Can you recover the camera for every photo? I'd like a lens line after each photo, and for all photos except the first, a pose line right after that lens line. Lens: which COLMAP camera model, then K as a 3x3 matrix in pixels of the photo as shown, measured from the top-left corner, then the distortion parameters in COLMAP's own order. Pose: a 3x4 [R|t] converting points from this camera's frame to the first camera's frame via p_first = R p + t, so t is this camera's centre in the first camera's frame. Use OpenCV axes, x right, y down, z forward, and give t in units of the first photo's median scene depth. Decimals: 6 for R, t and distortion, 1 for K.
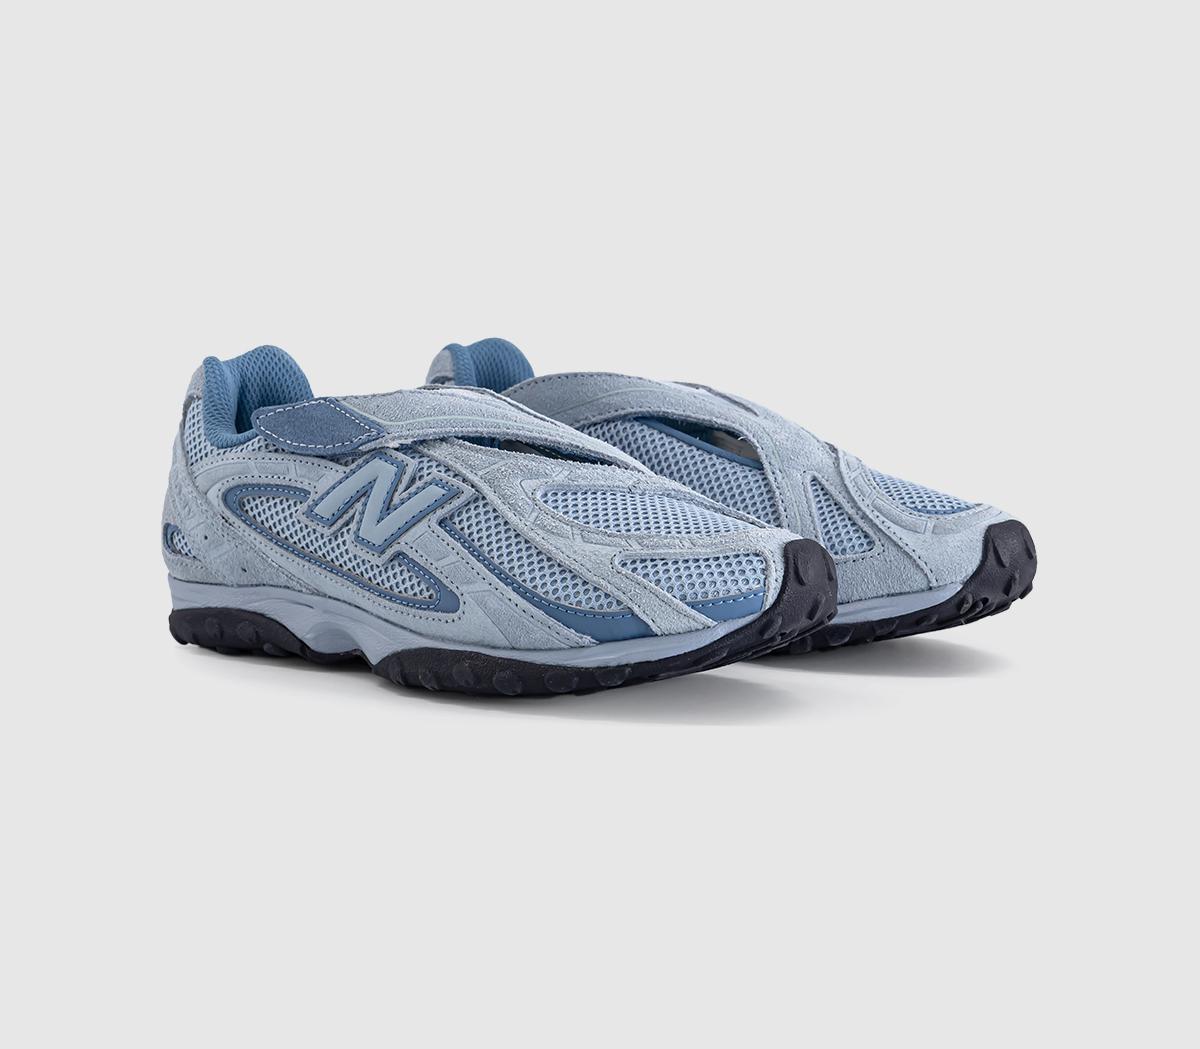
lens RADIAL K [[2069.9, 0, 600.0], [0, 2069.9, 524.5], [0, 0, 1]] dist [0.042633, 0.019815]
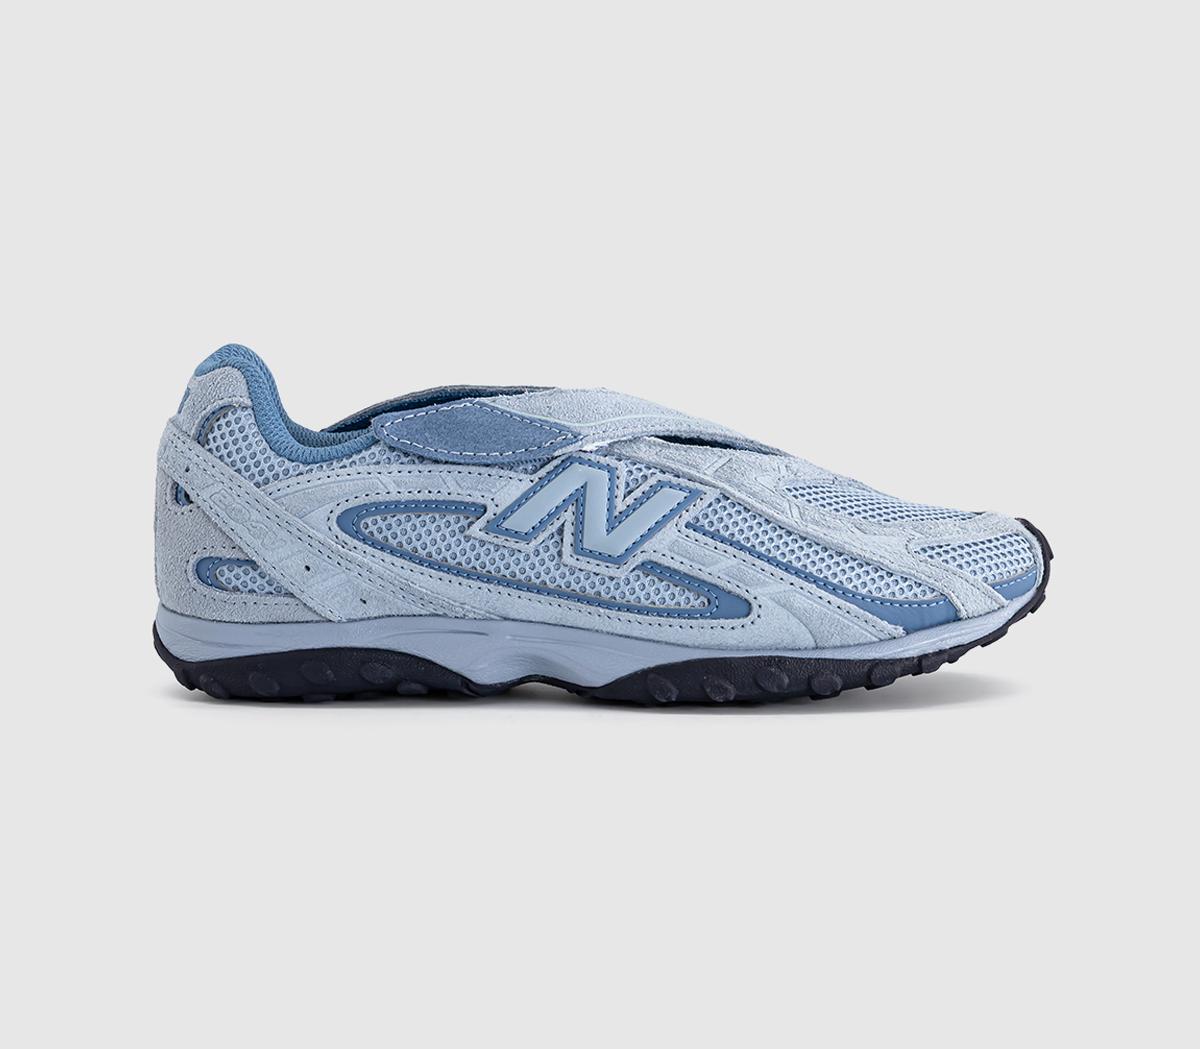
lens RADIAL K [[2069.9, 0, 600.0], [0, 2069.9, 524.5], [0, 0, 1]] dist [0.042633, 0.019815]
pose [[0.794131, -0.056509, 0.605114, -0.674518], [0.064923, 0.997858, 0.007983, -0.011815], [-0.604269, 0.032947, 0.796099, 0.270365]]
